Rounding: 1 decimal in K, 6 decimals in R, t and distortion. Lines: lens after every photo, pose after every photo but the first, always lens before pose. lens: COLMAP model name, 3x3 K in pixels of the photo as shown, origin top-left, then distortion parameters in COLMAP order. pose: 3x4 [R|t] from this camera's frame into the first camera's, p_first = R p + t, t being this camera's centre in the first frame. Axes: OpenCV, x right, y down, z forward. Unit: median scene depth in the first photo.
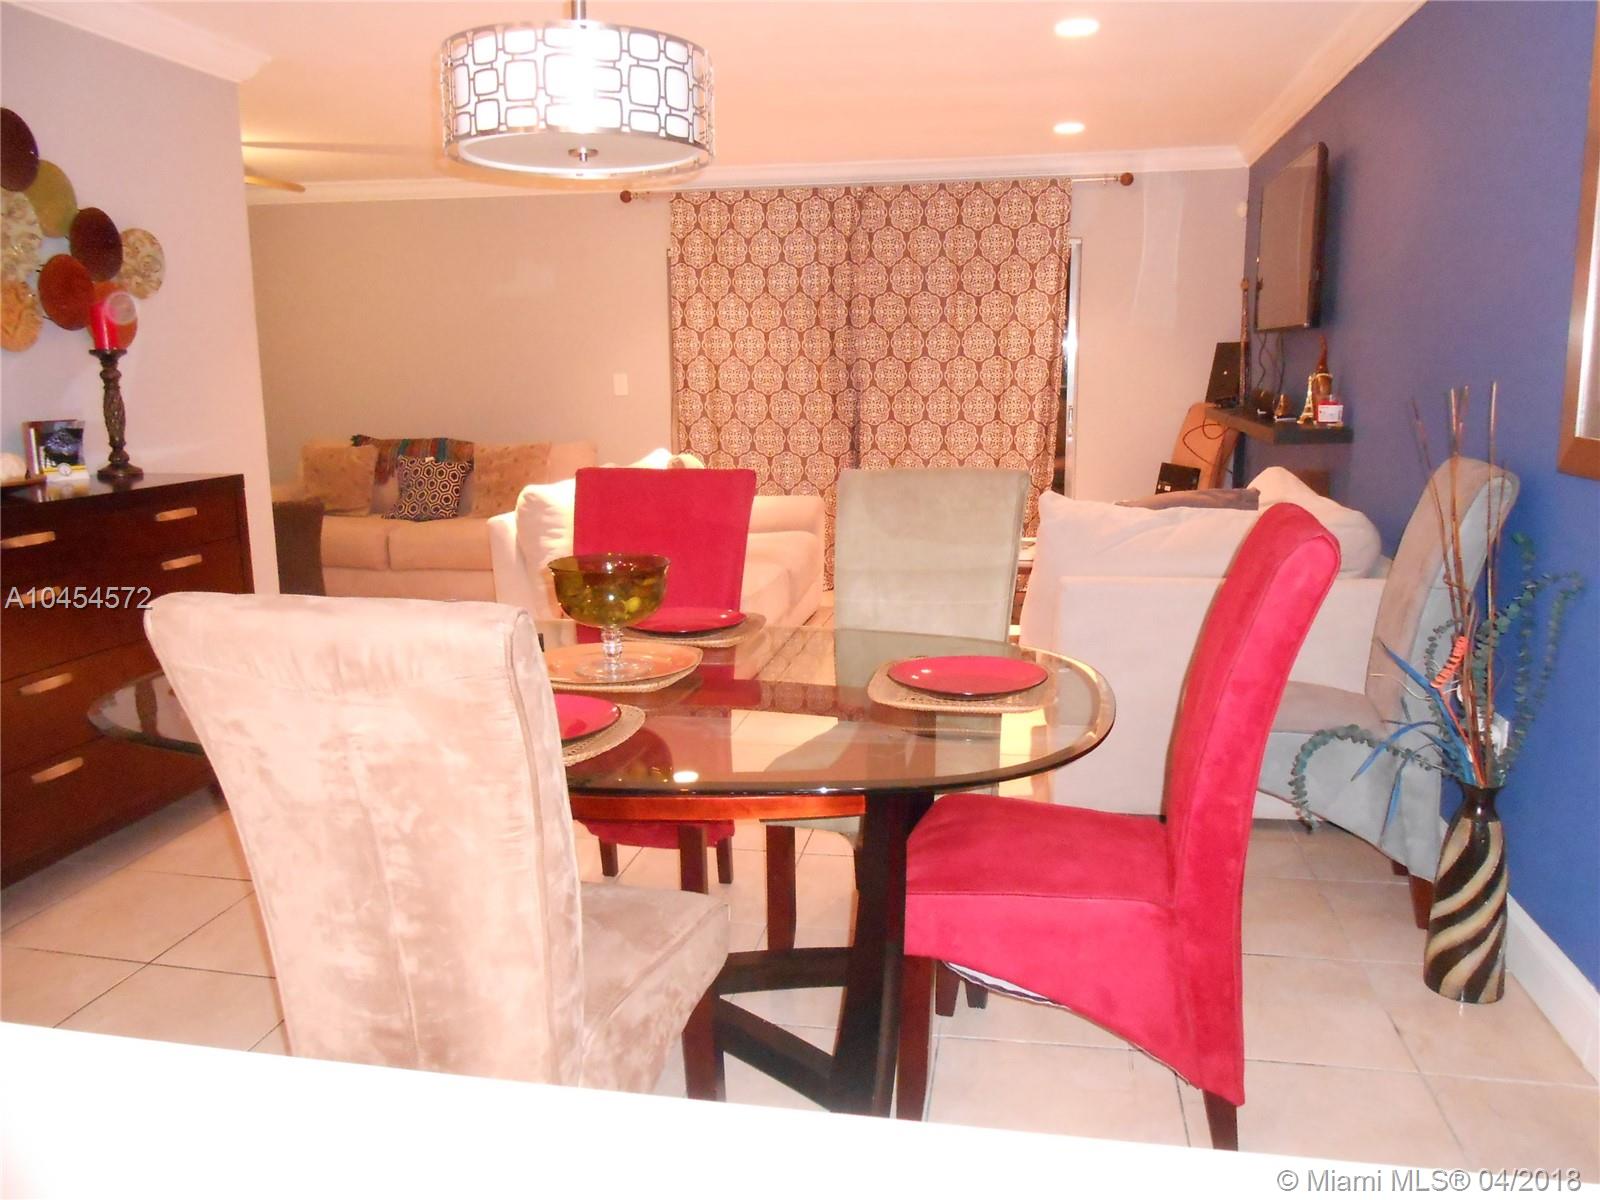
lens RADIAL K [[1233.4, 0, 796.8], [0, 1233.4, 577.4], [0, 0, 1]] dist [-0.036792, 0.032442]
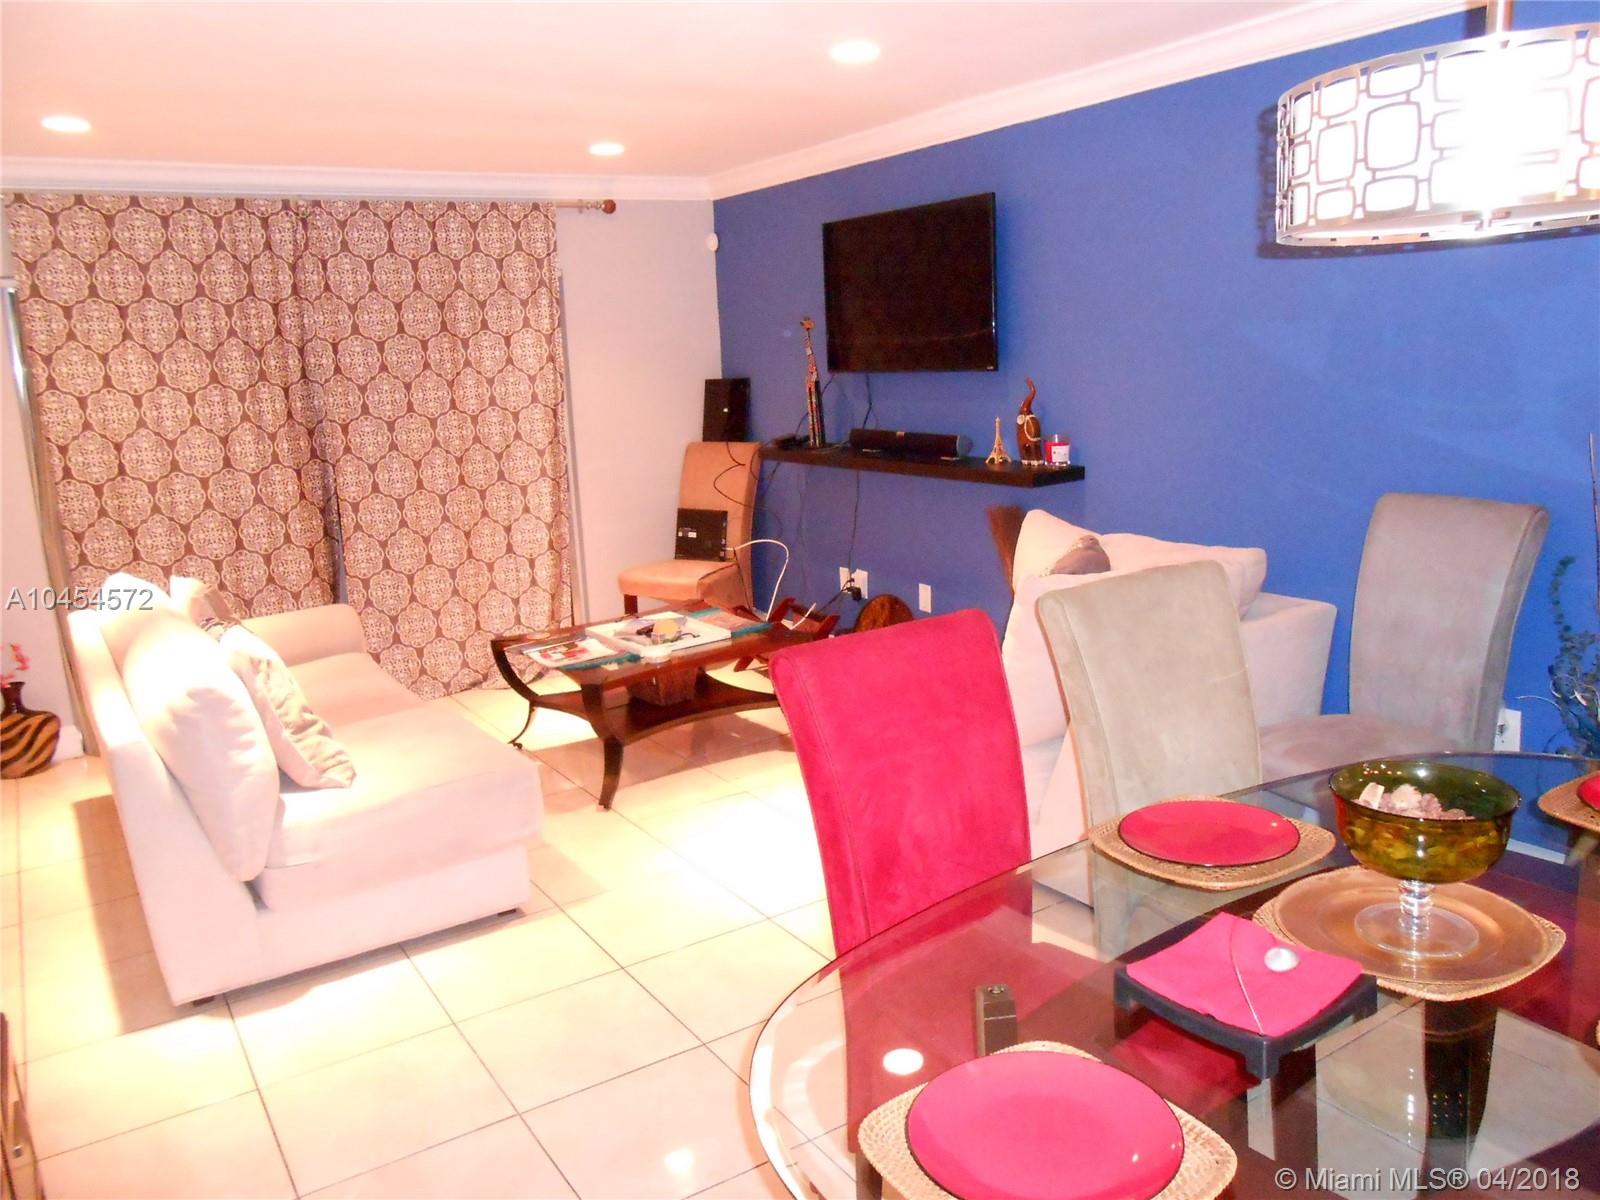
lens RADIAL K [[1233.4, 0, 791.8], [0, 1233.4, 594.9], [0, 0, 1]] dist [-0.036792, 0.032442]
pose [[0.724551, -0.160141, 0.670359, -0.277708], [0.157930, 0.985329, 0.064687, -0.073079], [-0.670883, 0.059000, 0.739212, 0.235527]]
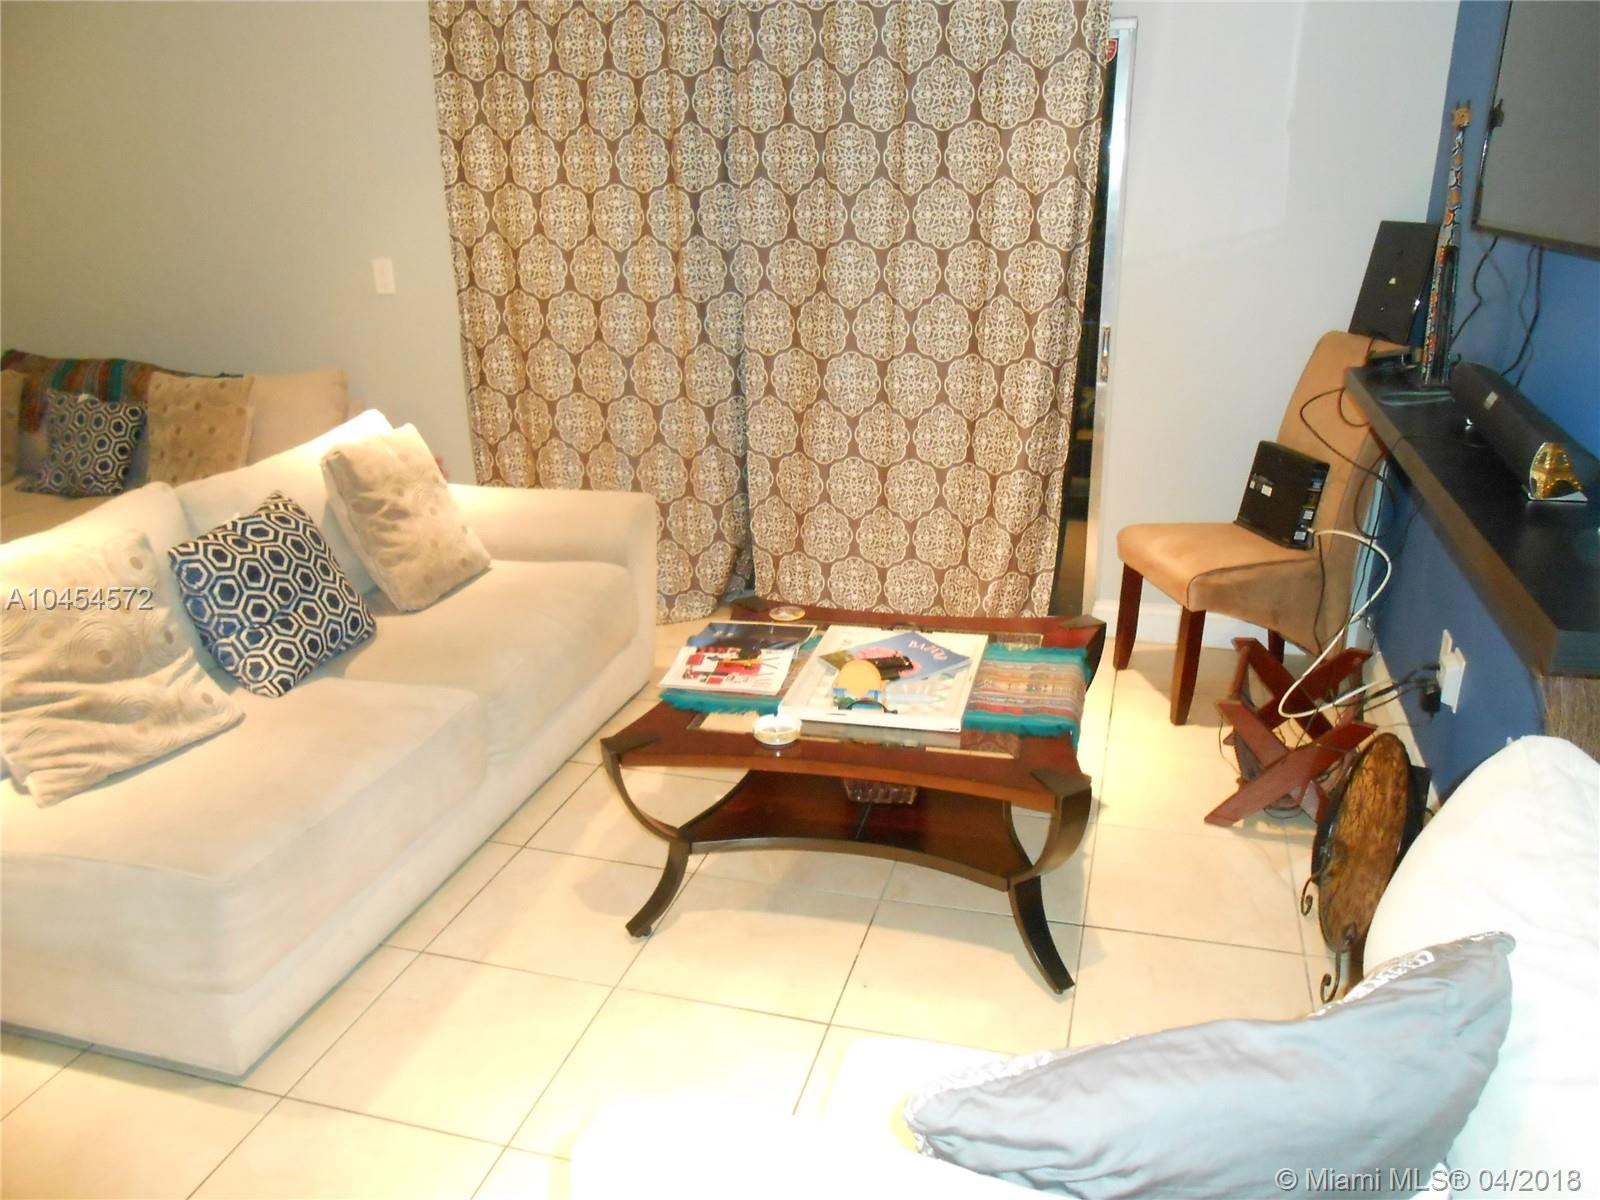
lens RADIAL K [[1233.4, 0, 806.0], [0, 1233.4, 579.3], [0, 0, 1]] dist [-0.036792, 0.032442]
pose [[0.996071, 0.027983, -0.084016, 0.136074], [-0.015048, 0.988447, 0.150815, -0.108969], [0.087265, -0.148959, 0.984985, 0.410947]]
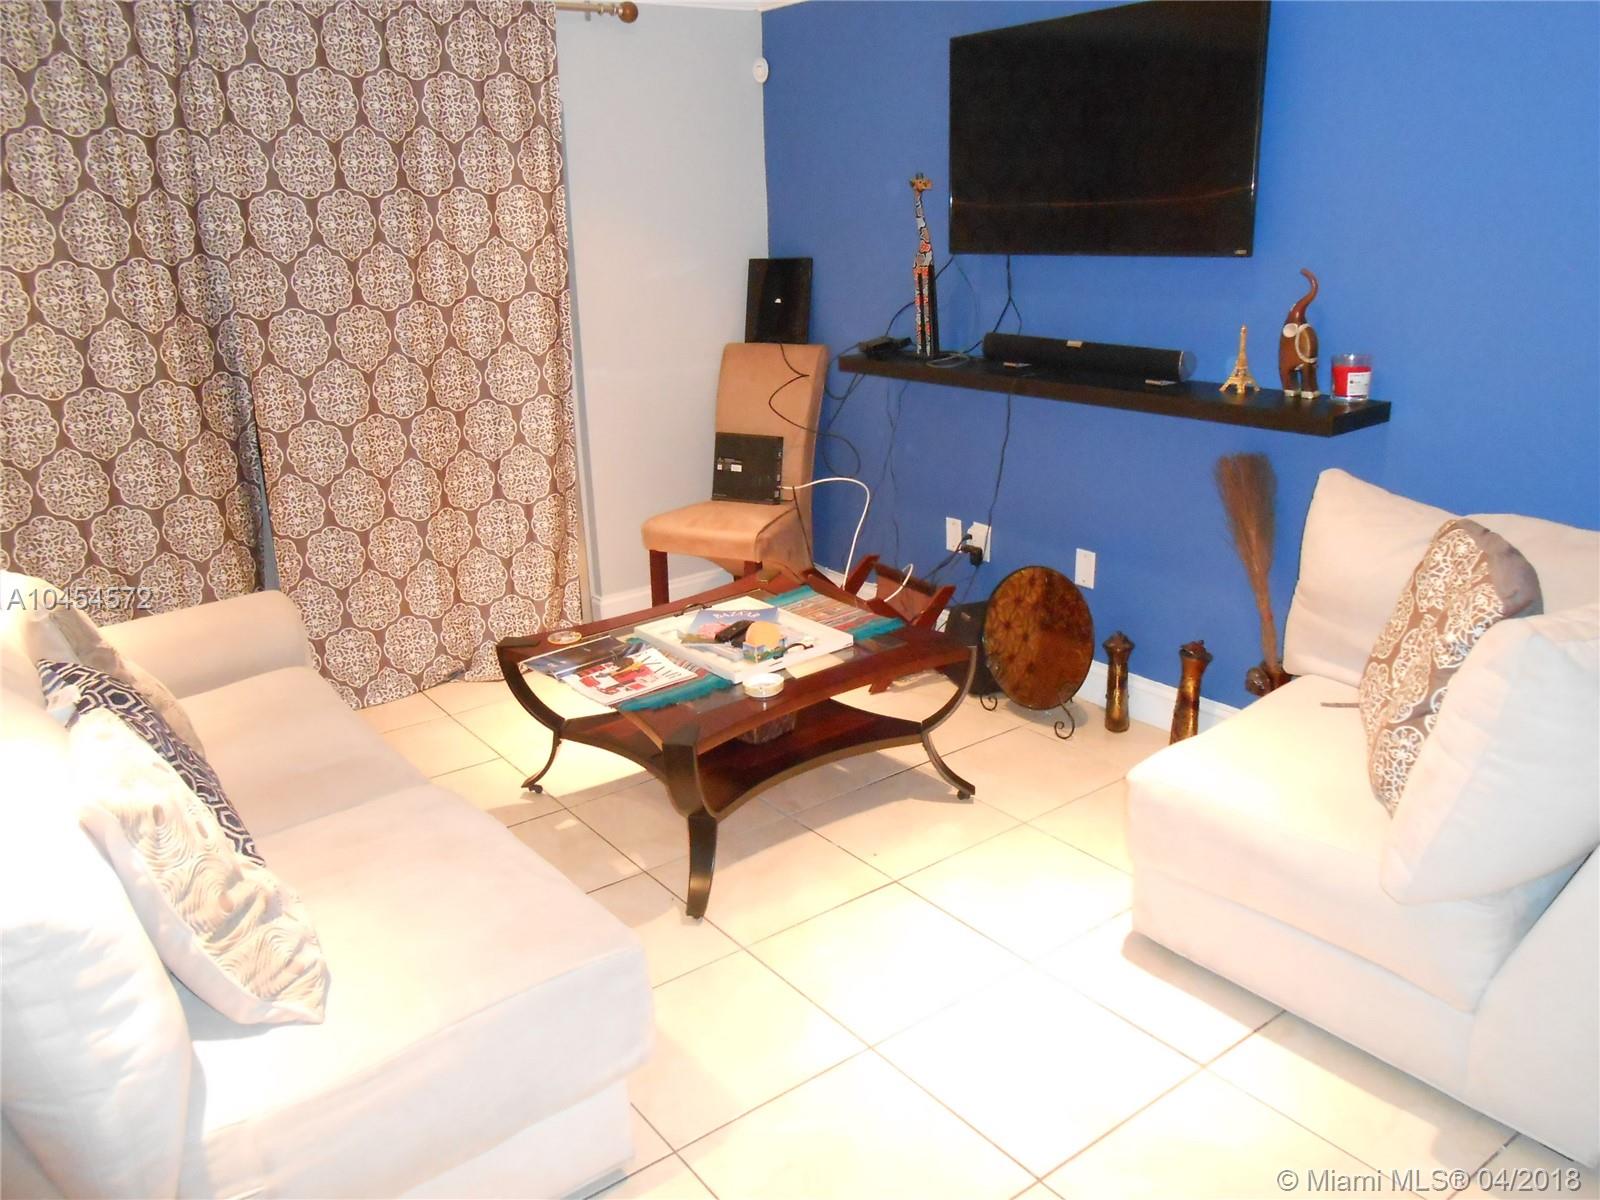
lens RADIAL K [[1233.4, 0, 795.7], [0, 1233.4, 594.4], [0, 0, 1]] dist [-0.036792, 0.032442]
pose [[0.677916, -0.228522, 0.698719, -0.188150], [0.152449, 0.973497, 0.170480, -0.113537], [-0.719159, -0.009052, 0.694787, 0.453265]]
